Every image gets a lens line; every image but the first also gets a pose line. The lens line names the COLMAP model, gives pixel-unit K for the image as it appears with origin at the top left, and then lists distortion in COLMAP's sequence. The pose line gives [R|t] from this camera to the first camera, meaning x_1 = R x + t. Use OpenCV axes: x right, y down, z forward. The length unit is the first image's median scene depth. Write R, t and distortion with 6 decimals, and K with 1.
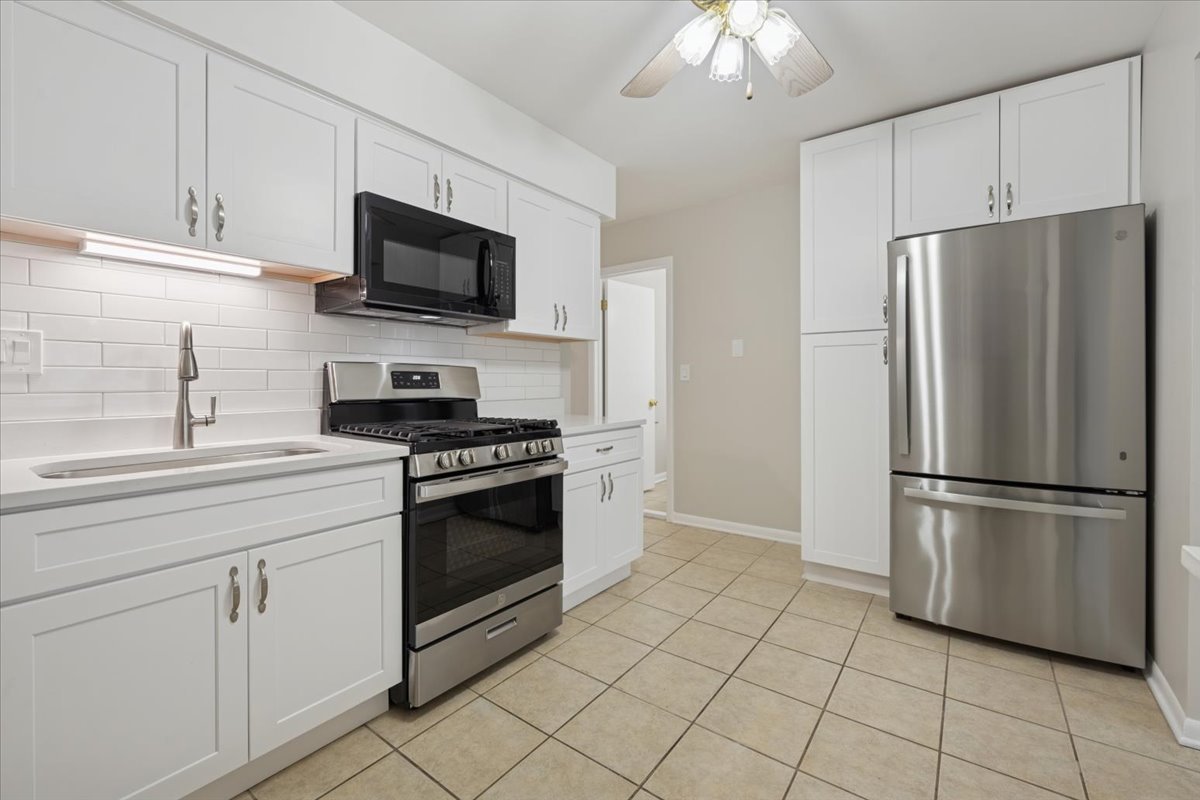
lens RADIAL K [[488.5, 0, 608.3], [0, 488.5, 378.5], [0, 0, 1]] dist [-0.001578, -0.000102]
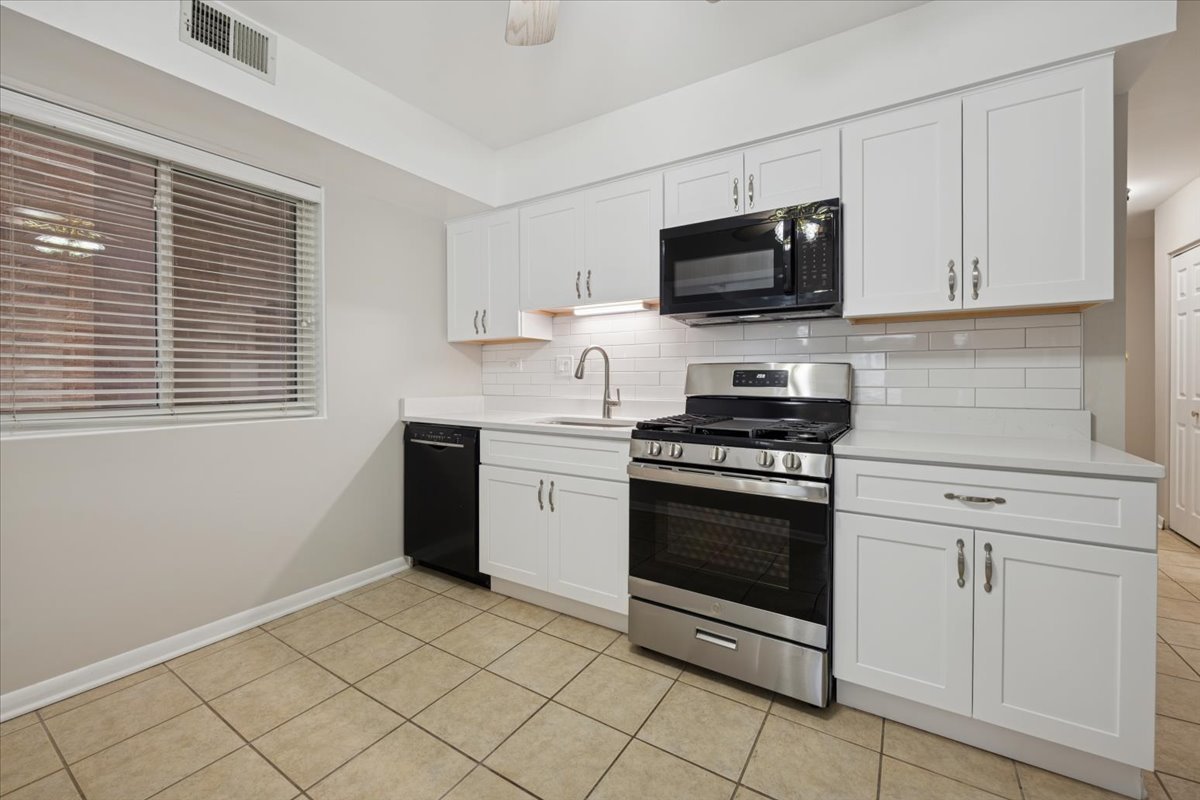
lens RADIAL K [[488.5, 0, 608.3], [0, 488.5, 378.5], [0, 0, 1]] dist [-0.001578, -0.000102]
pose [[0.087054, -0.001419, -0.996203, 0.703791], [0.003754, 0.999992, -0.001097, 0.003640], [0.996197, -0.003644, 0.087058, 0.701670]]
